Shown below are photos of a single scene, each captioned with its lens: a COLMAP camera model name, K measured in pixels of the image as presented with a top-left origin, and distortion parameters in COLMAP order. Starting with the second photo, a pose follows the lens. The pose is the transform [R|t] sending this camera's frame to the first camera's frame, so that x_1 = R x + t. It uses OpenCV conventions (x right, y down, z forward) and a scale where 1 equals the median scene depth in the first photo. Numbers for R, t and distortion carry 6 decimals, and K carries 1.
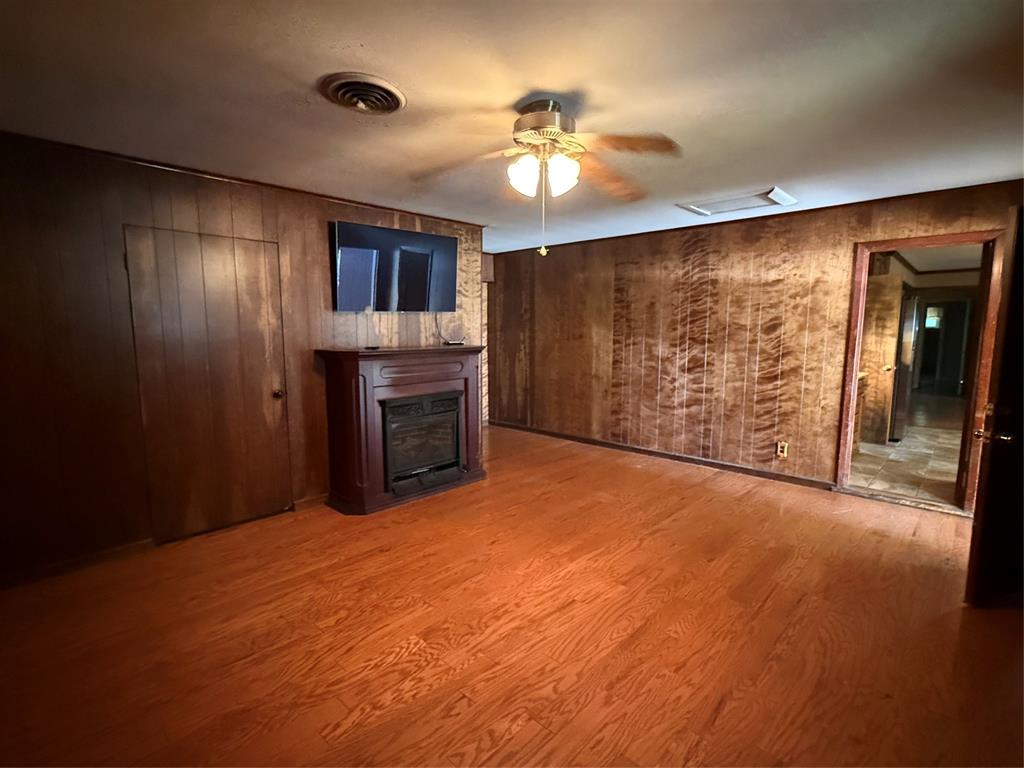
lens RADIAL K [[497.4, 0, 515.2], [0, 497.4, 385.2], [0, 0, 1]] dist [0.000986, 0.000028]
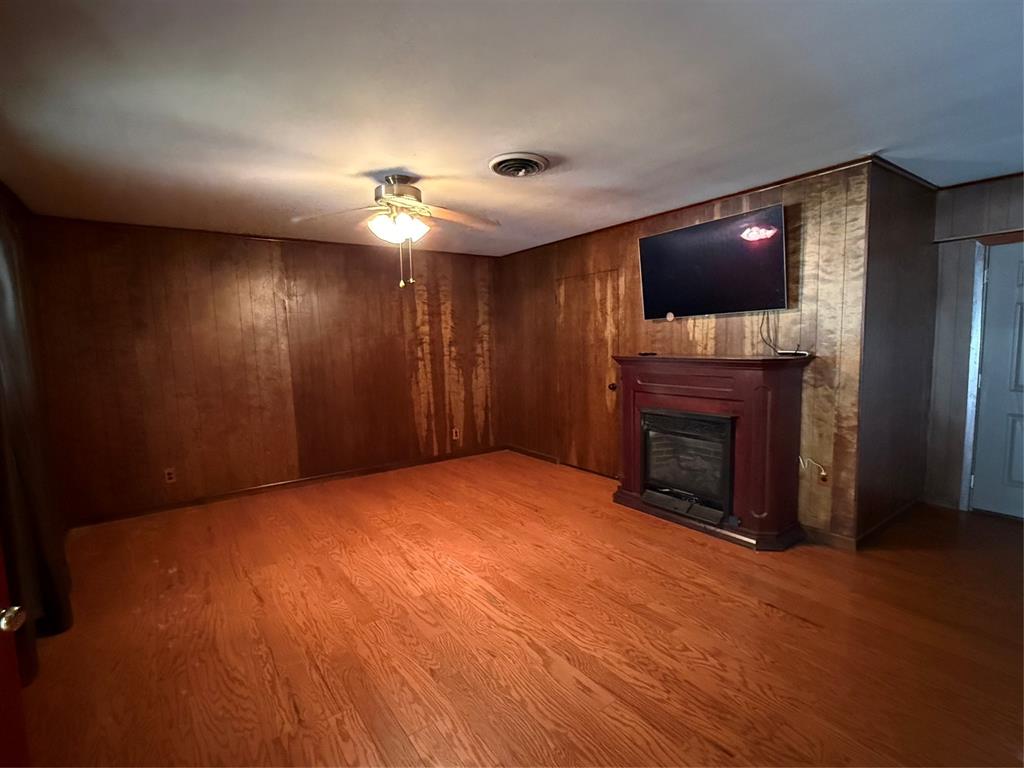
lens RADIAL K [[497.4, 0, 515.7], [0, 497.4, 386.6], [0, 0, 1]] dist [0.000986, 0.000028]
pose [[-0.195215, 0.101155, -0.975530, 0.871273], [-0.087520, 0.988902, 0.120055, -0.120372], [0.976848, 0.108815, -0.184195, 1.031526]]
